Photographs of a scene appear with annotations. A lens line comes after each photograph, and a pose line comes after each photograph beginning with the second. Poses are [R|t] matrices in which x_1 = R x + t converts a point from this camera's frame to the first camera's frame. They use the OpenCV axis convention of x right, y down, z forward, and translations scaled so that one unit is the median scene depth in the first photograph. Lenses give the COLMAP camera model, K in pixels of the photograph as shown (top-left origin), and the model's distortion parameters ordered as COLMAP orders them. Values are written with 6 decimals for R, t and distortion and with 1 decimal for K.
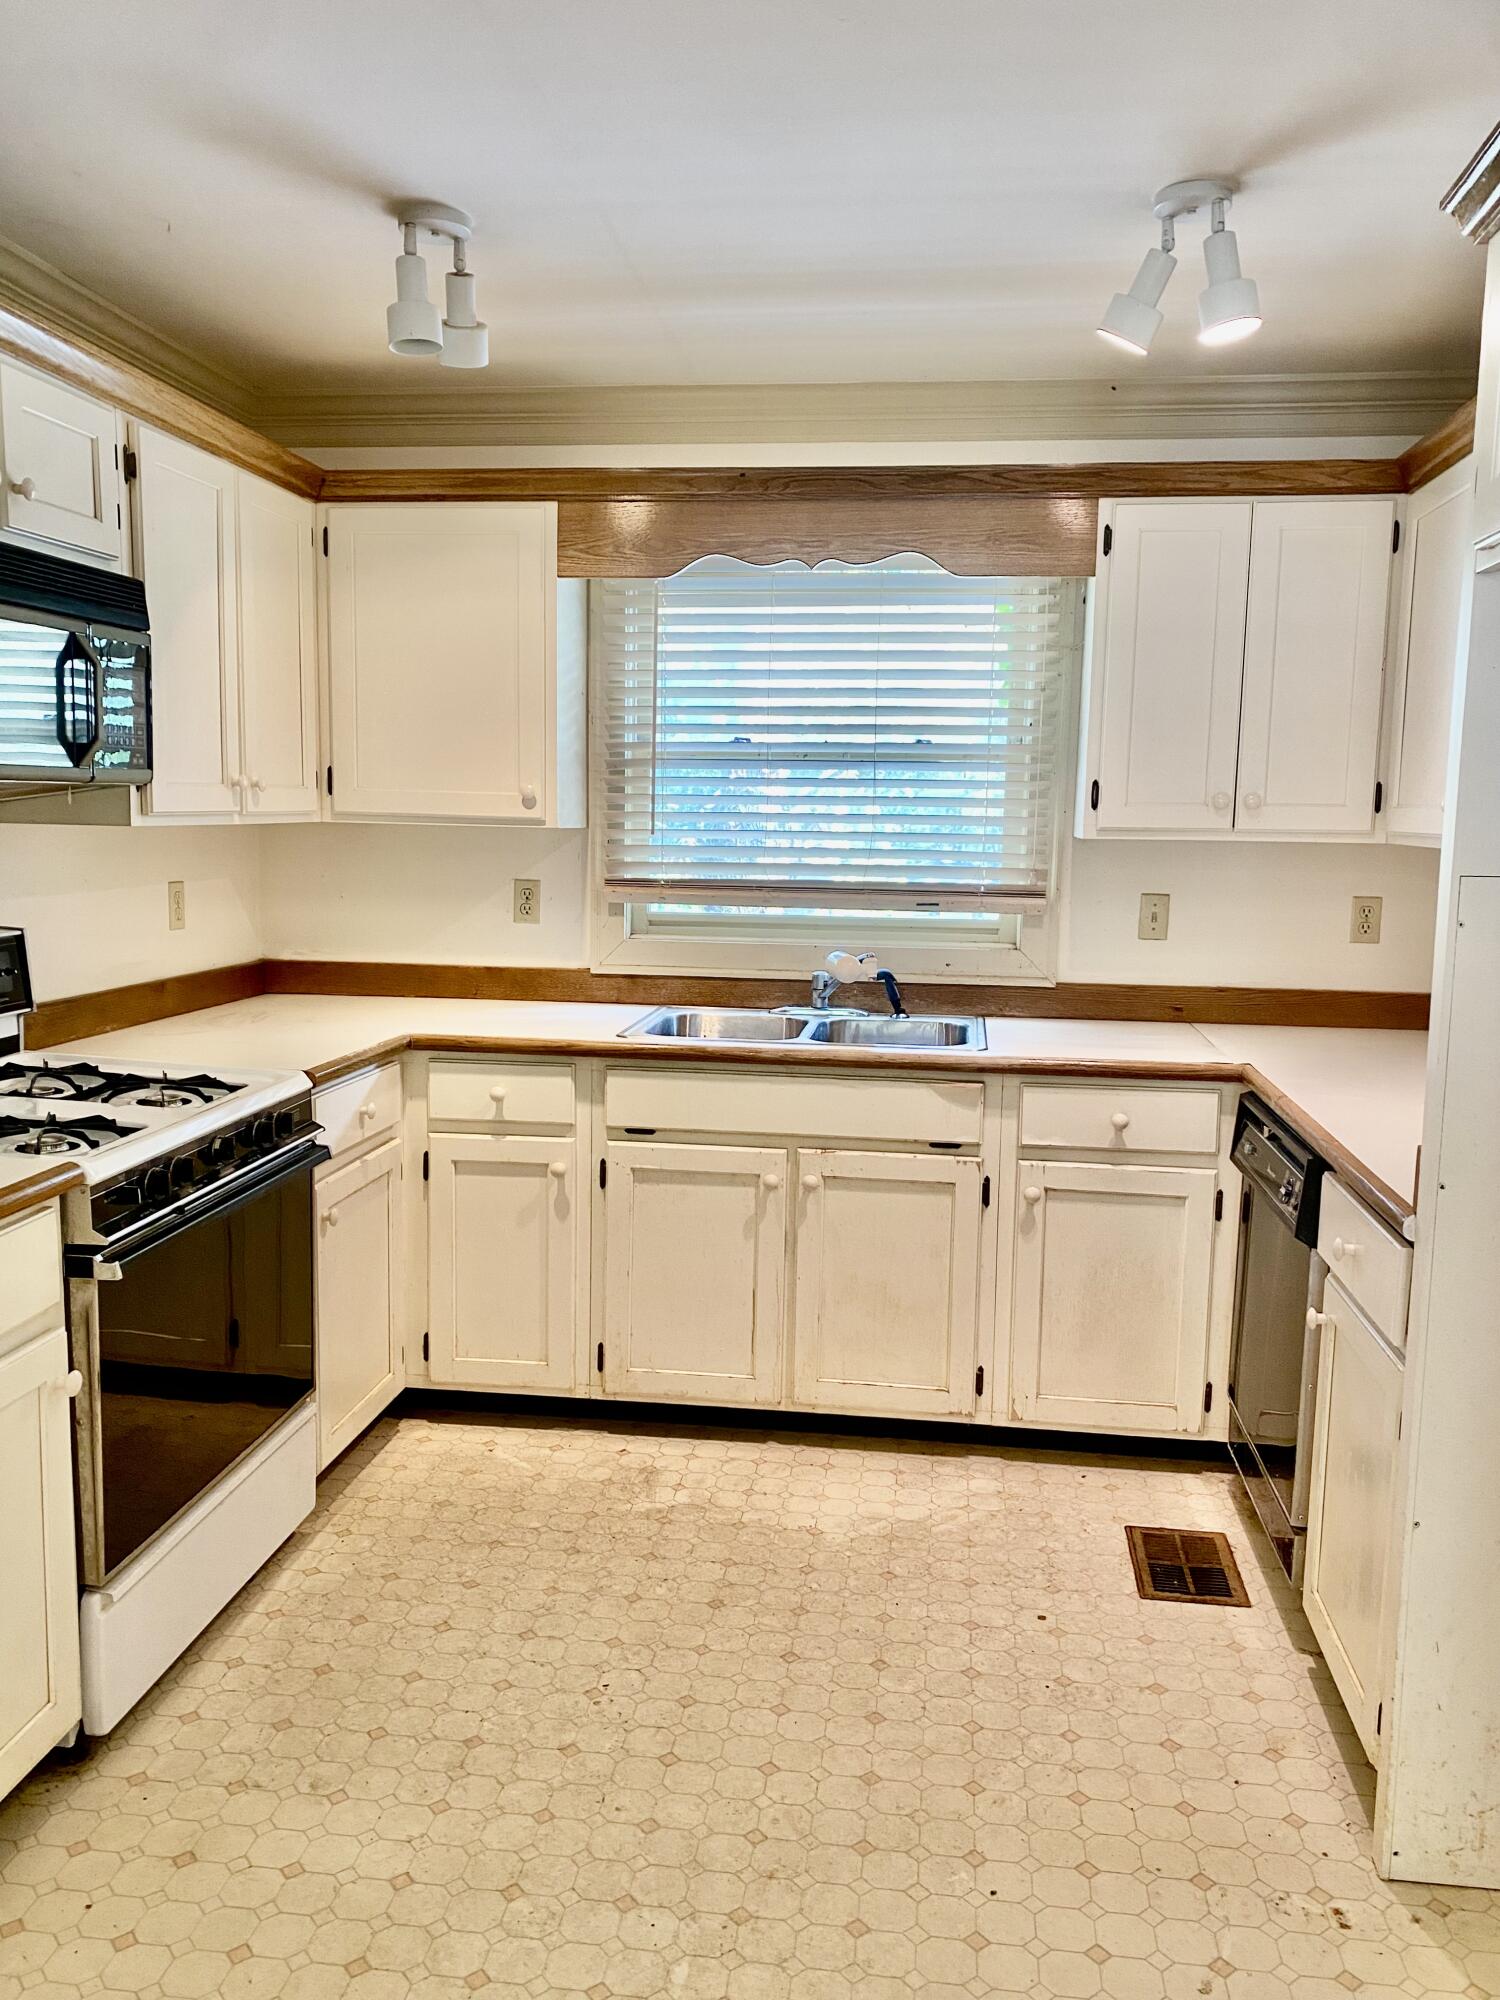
lens RADIAL K [[1529.3, 0, 786.8], [0, 1529.3, 1009.6], [0, 0, 1]] dist [0.029269, -0.021128]
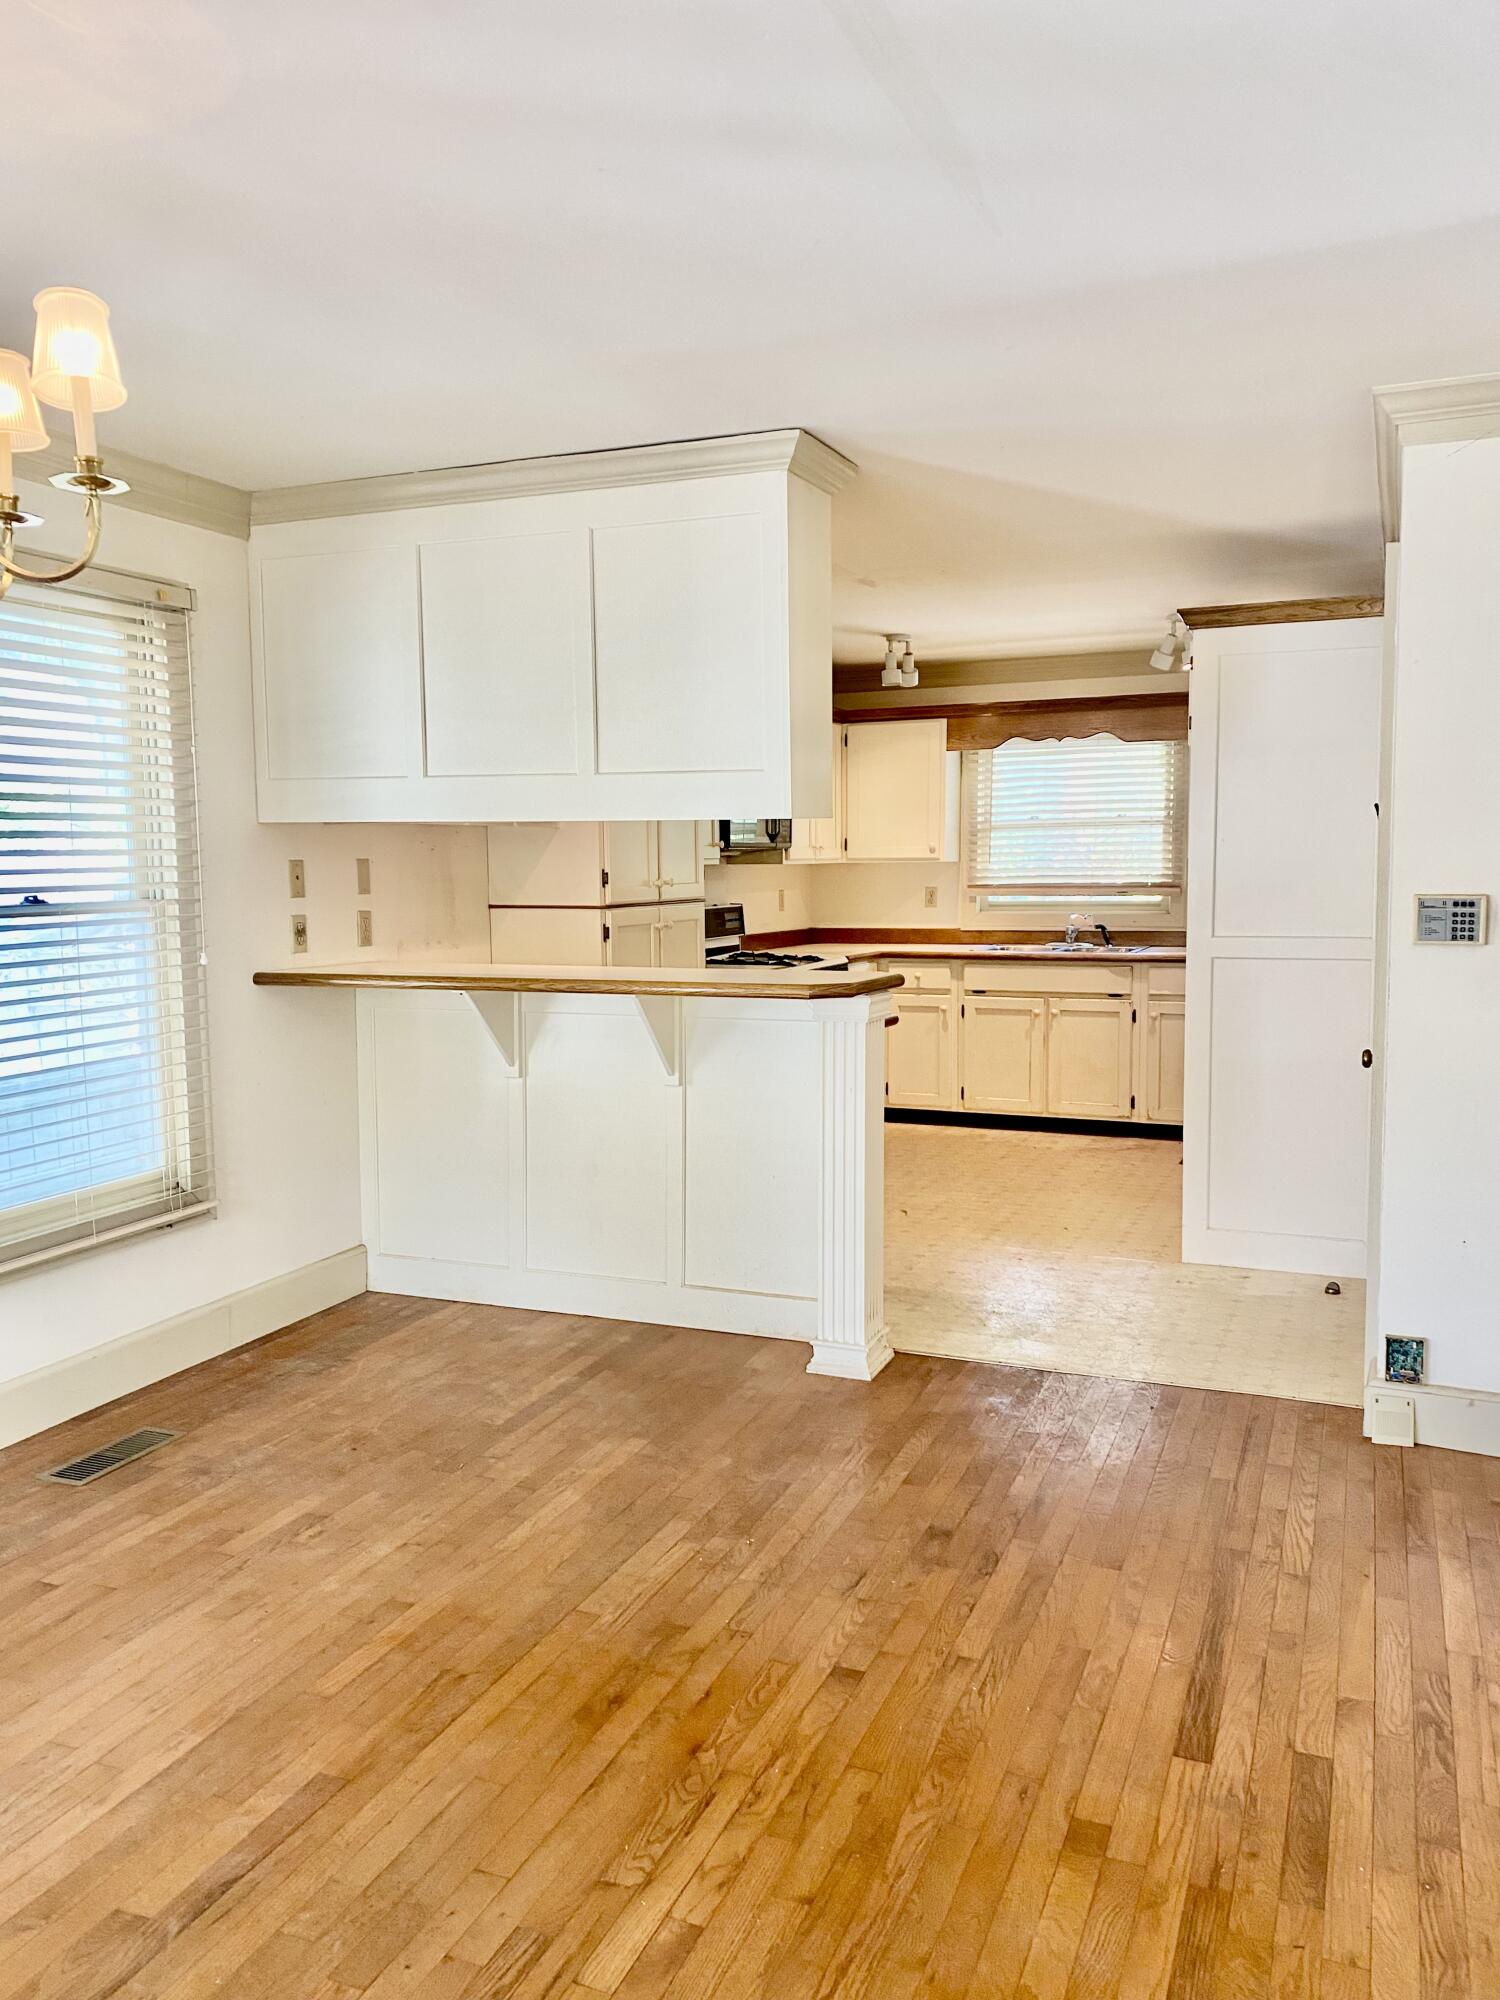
lens RADIAL K [[1529.3, 0, 732.0], [0, 1529.3, 1020.9], [0, 0, 1]] dist [0.029269, -0.021128]
pose [[0.955116, -0.000595, -0.296232, 0.252036], [-0.007793, 0.999601, -0.027134, 0.207516], [0.296130, 0.028225, 0.954730, -1.431523]]
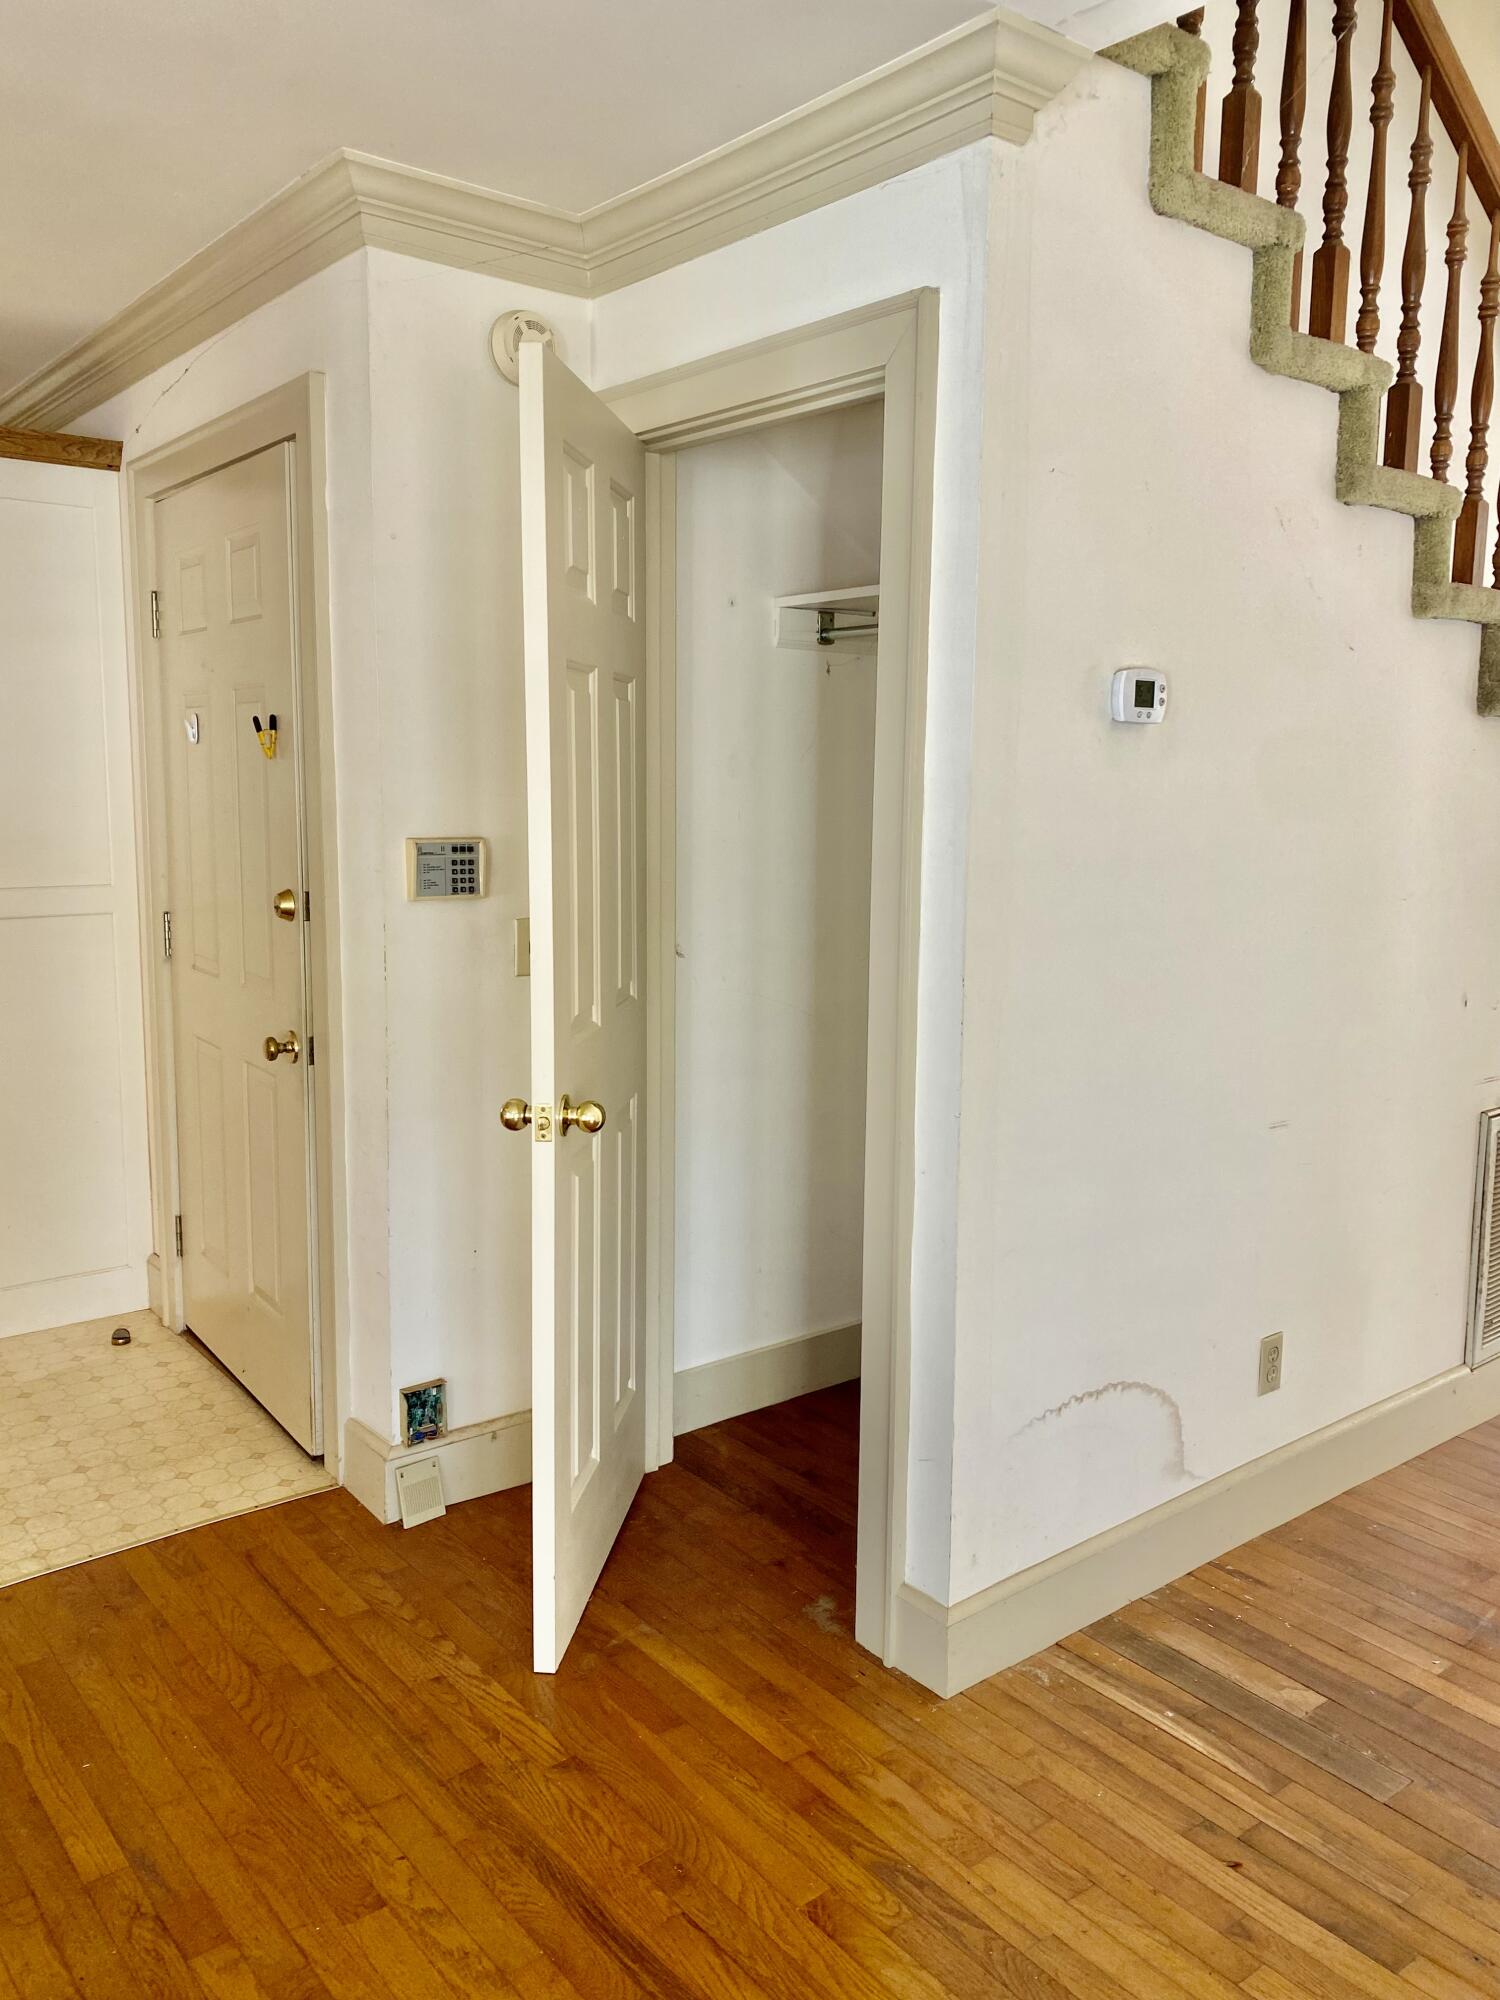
lens RADIAL K [[1529.3, 0, 739.7], [0, 1529.3, 991.2], [0, 0, 1]] dist [0.029269, -0.021128]
pose [[0.713480, -0.111478, 0.691751, -0.097942], [0.097777, 0.993443, 0.059248, 0.133254], [-0.693820, 0.025365, 0.719701, -0.971073]]
